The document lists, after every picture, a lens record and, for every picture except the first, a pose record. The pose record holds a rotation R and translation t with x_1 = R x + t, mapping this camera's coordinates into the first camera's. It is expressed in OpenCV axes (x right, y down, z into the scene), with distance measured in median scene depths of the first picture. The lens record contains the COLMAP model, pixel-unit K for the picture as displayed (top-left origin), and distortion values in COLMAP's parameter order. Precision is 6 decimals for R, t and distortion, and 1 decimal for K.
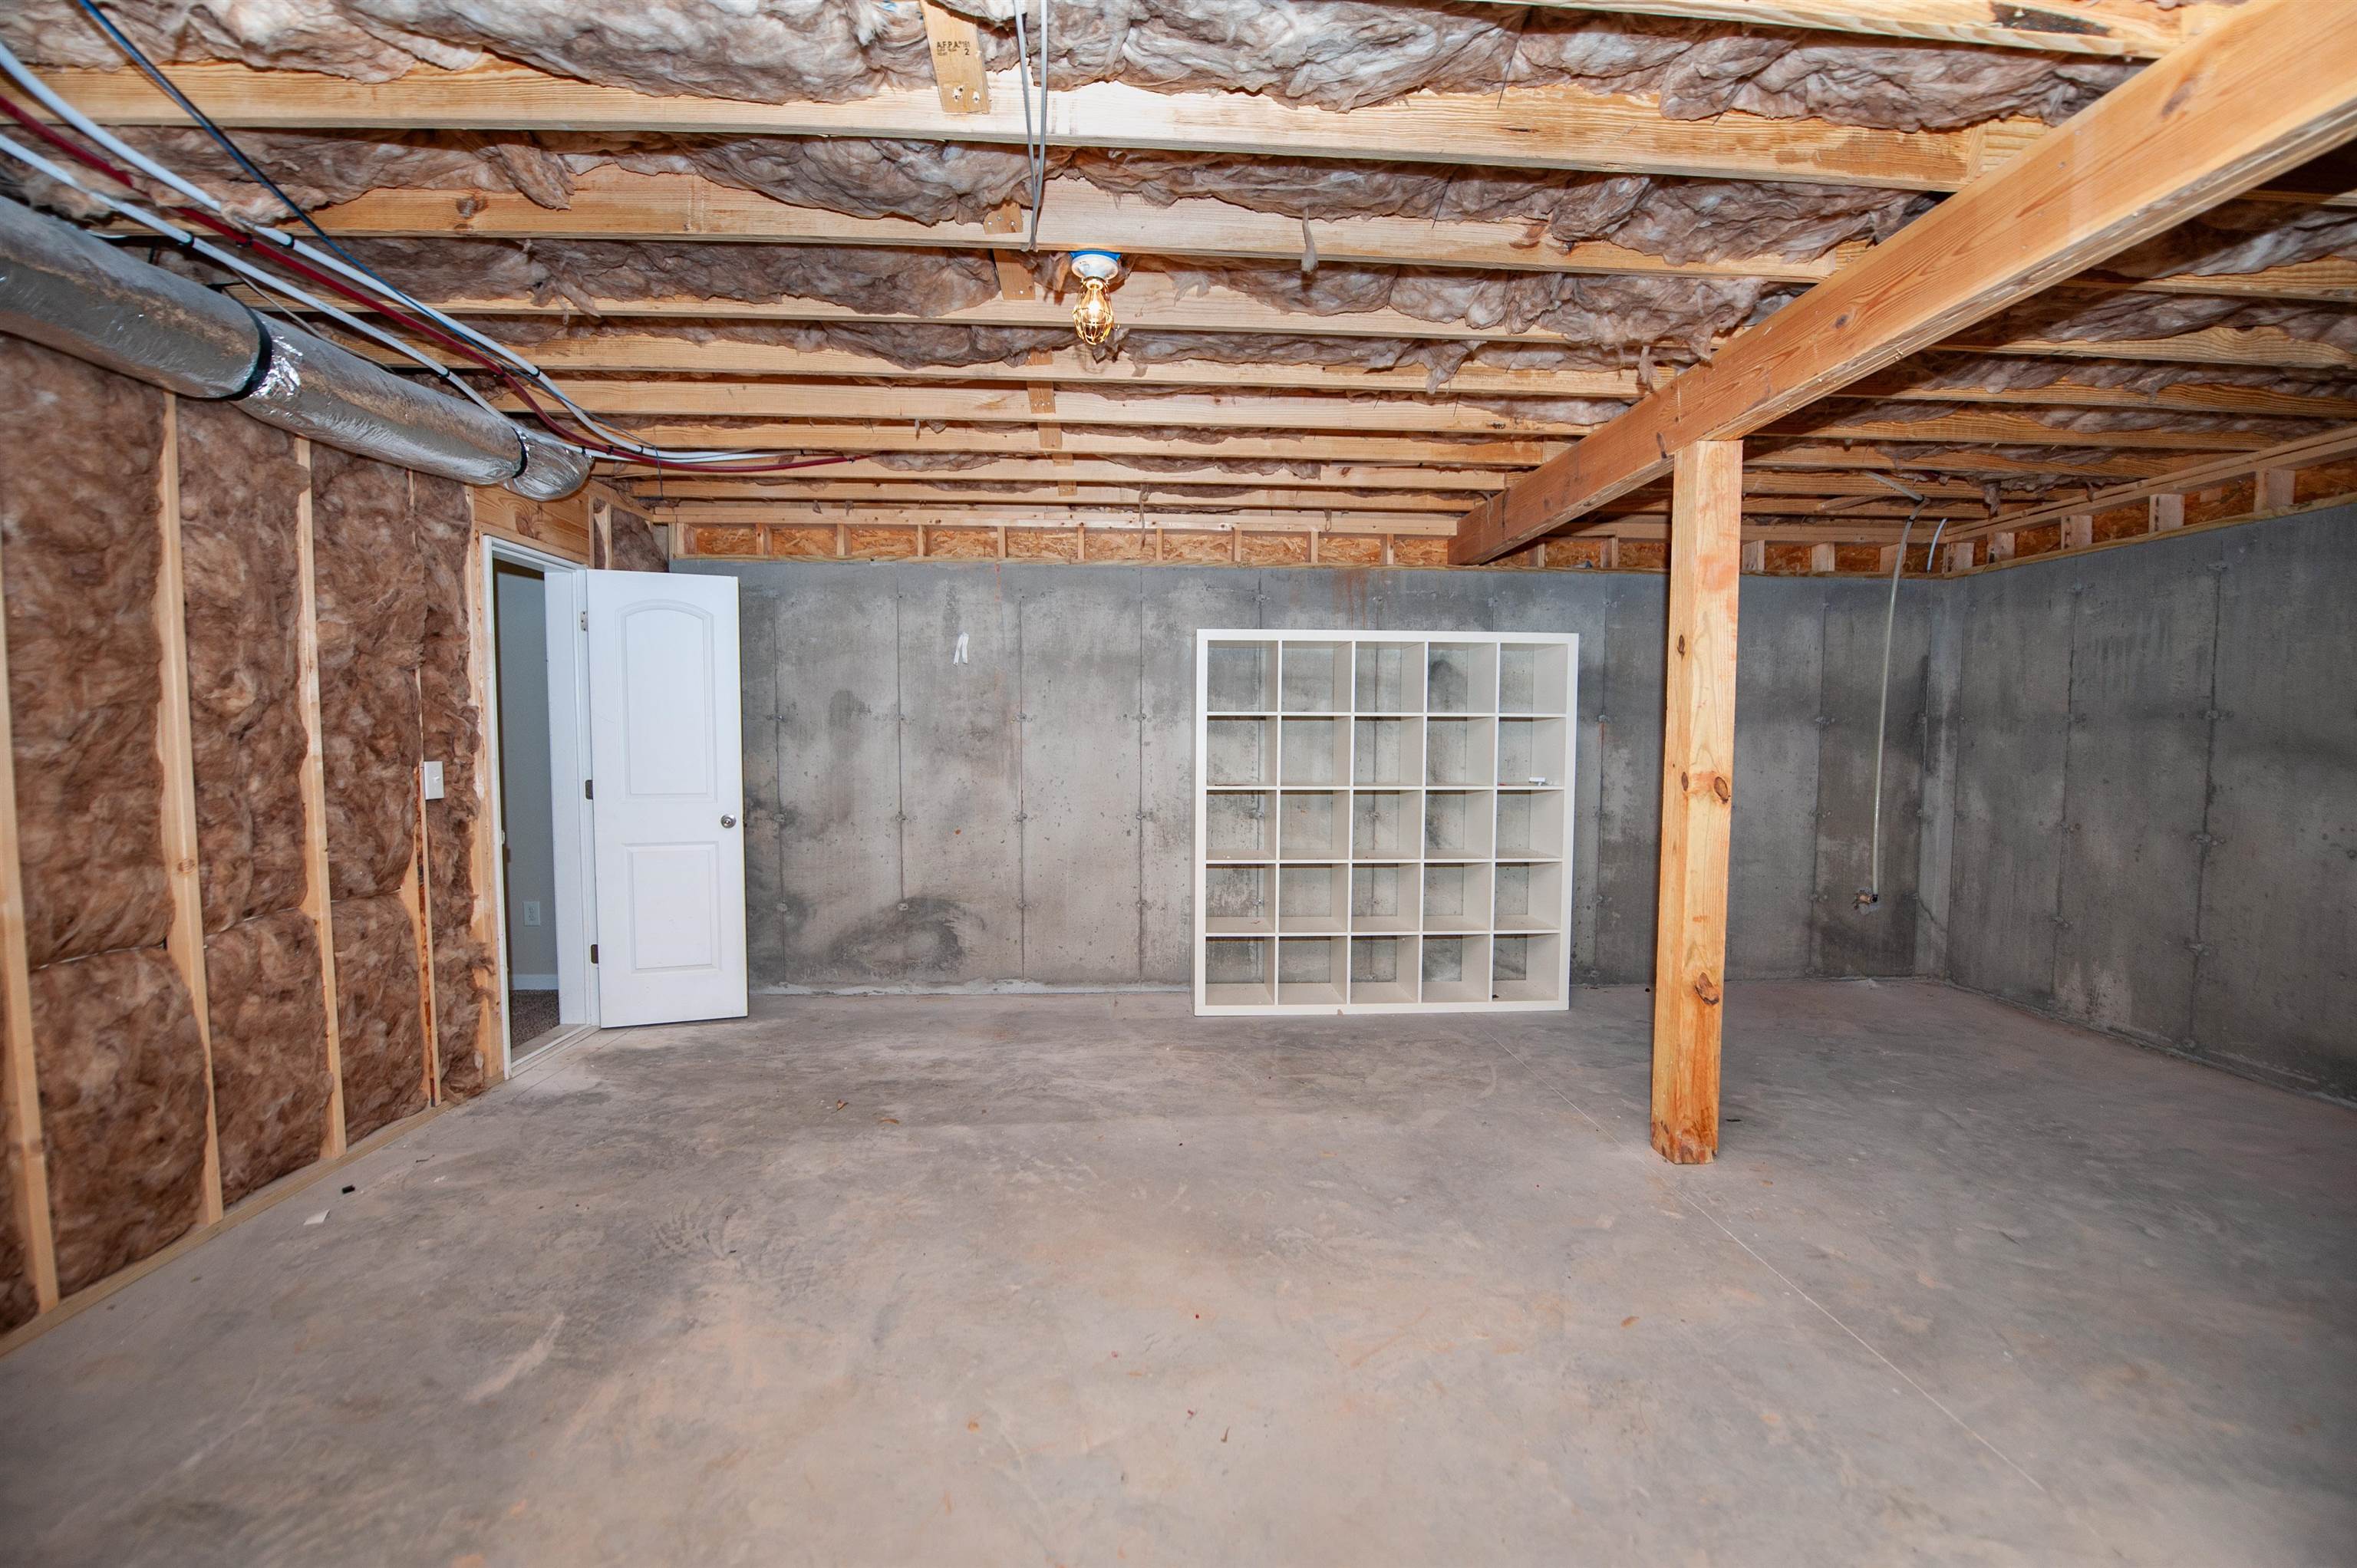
lens RADIAL K [[940.8, 0, 1184.7], [0, 940.8, 790.6], [0, 0, 1]] dist [-0.022028, -0.000707]
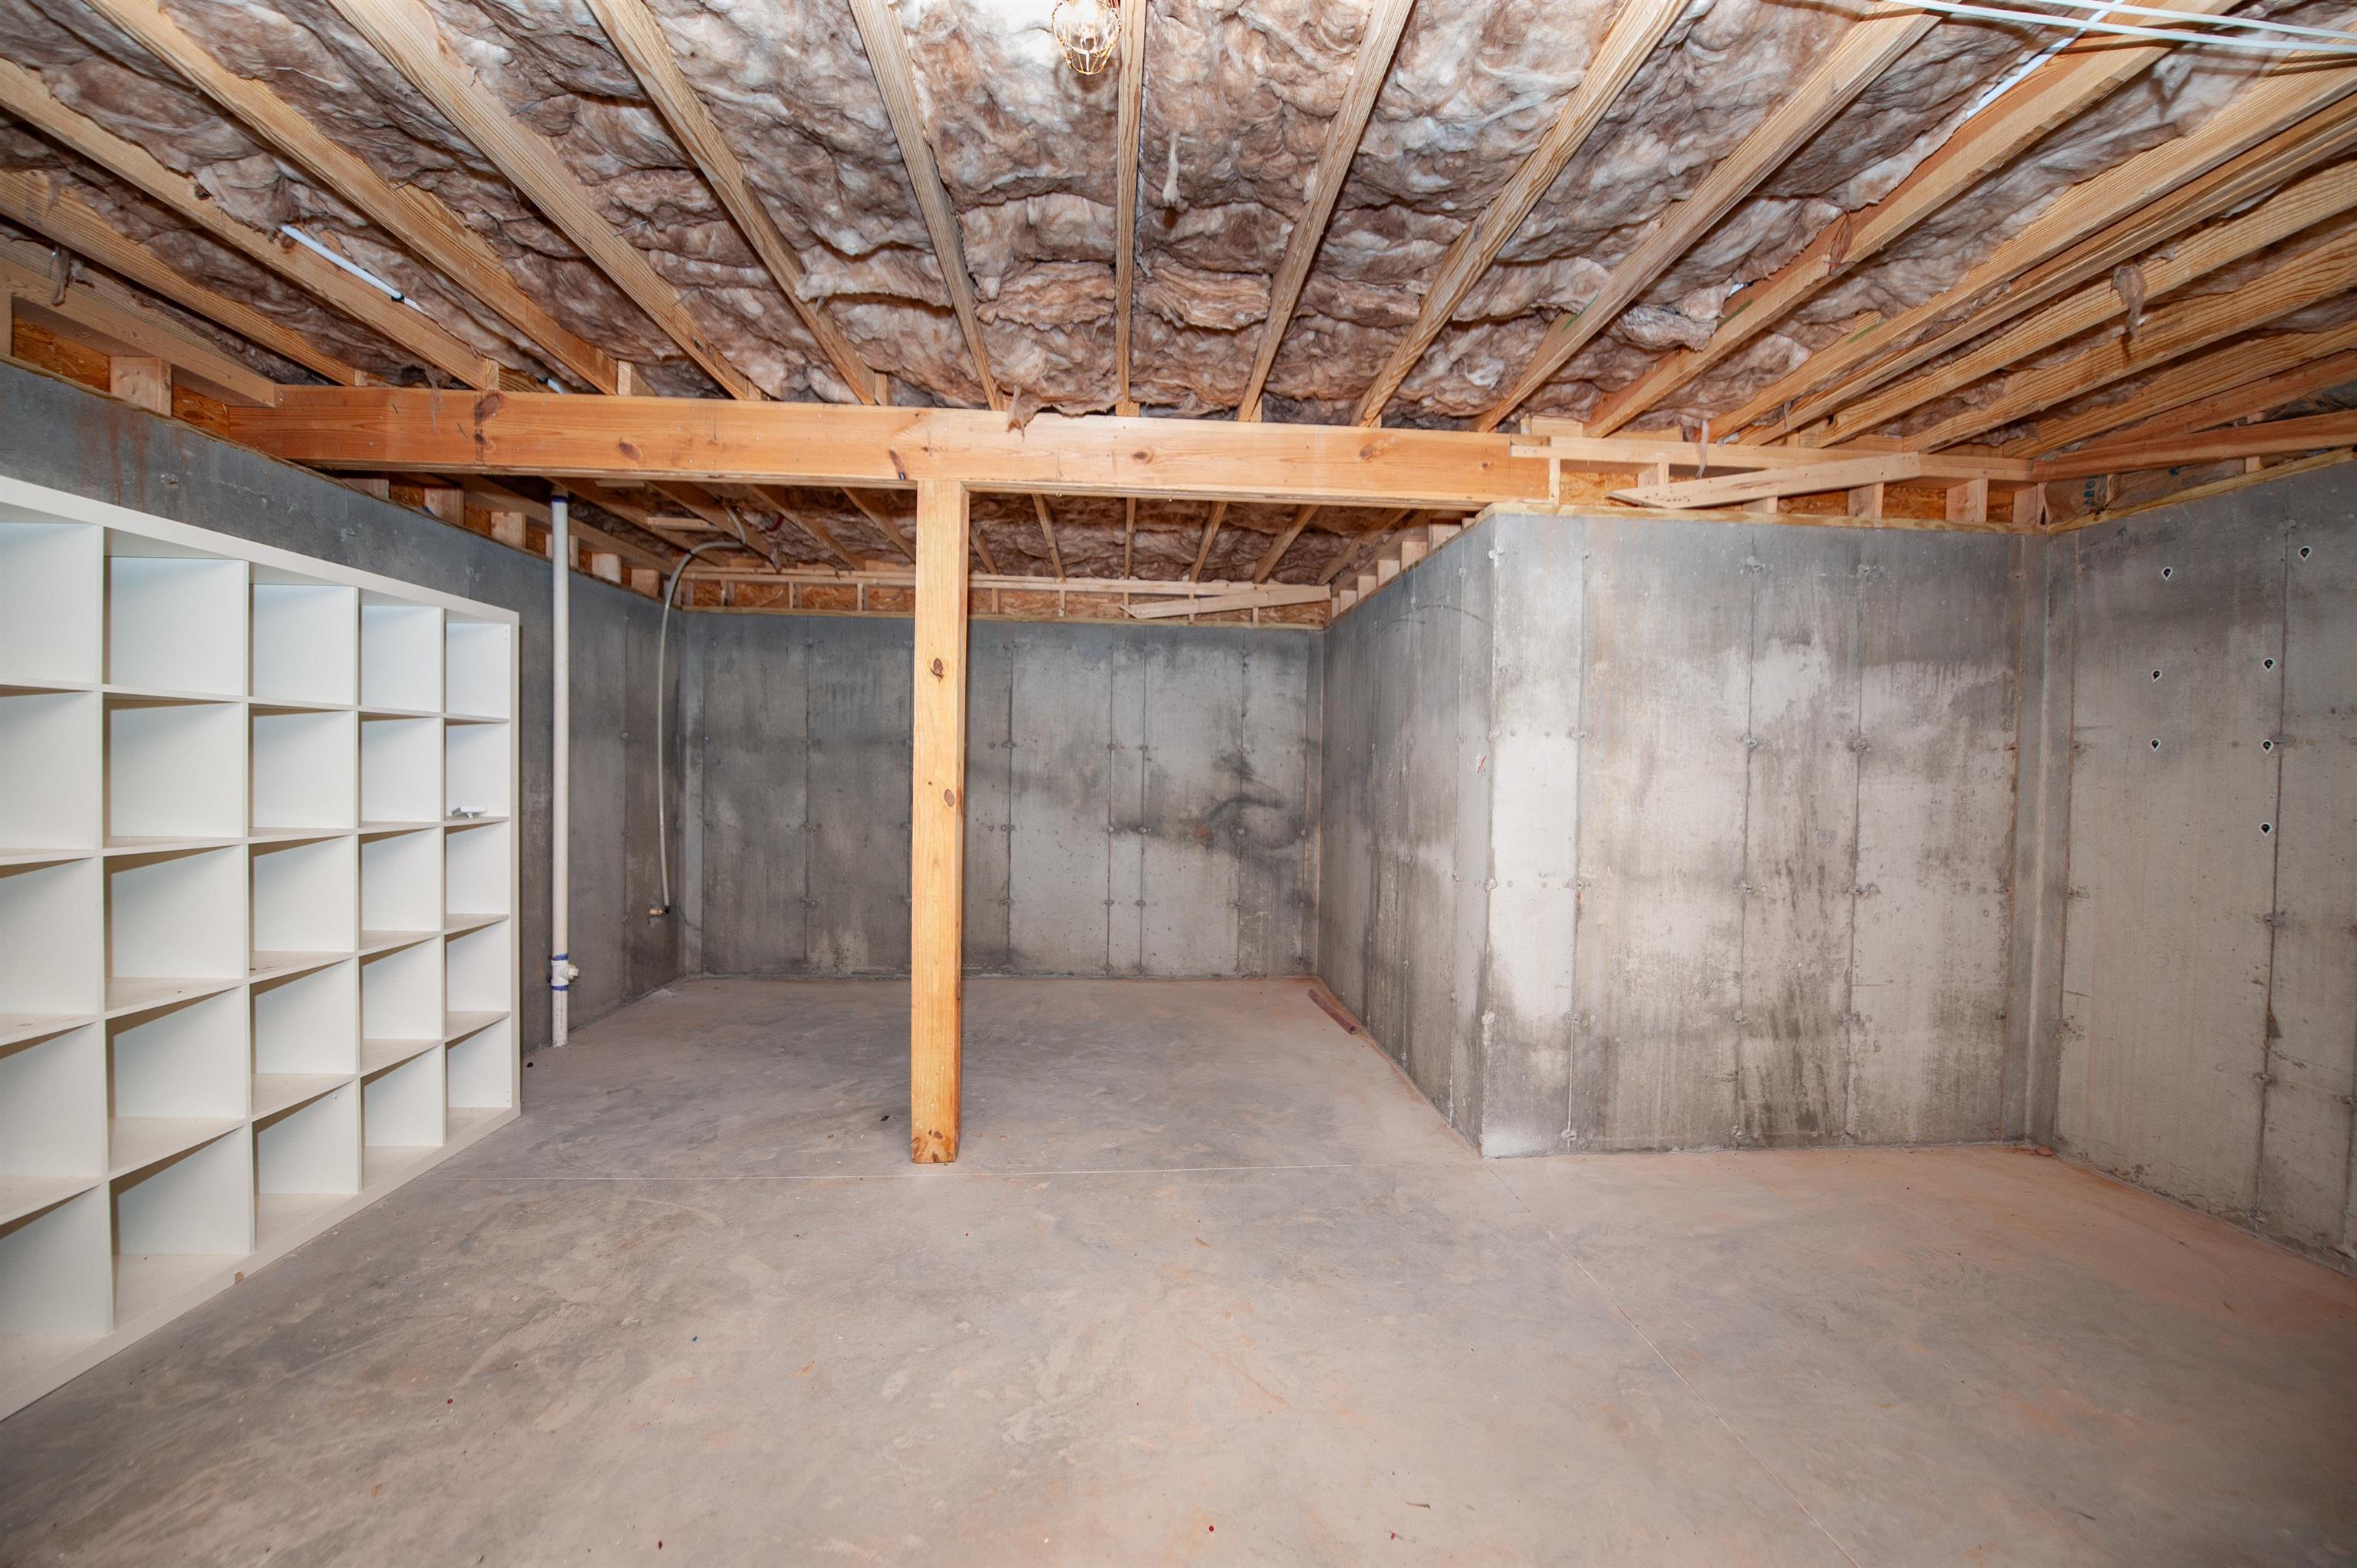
lens RADIAL K [[940.8, 0, 1184.7], [0, 940.8, 790.6], [0, 0, 1]] dist [-0.022028, -0.000707]
pose [[-0.024771, -0.024591, 0.999391, -0.367190], [0.040303, 0.998860, 0.025577, -0.023917], [-0.998880, 0.040912, -0.023751, 0.523168]]
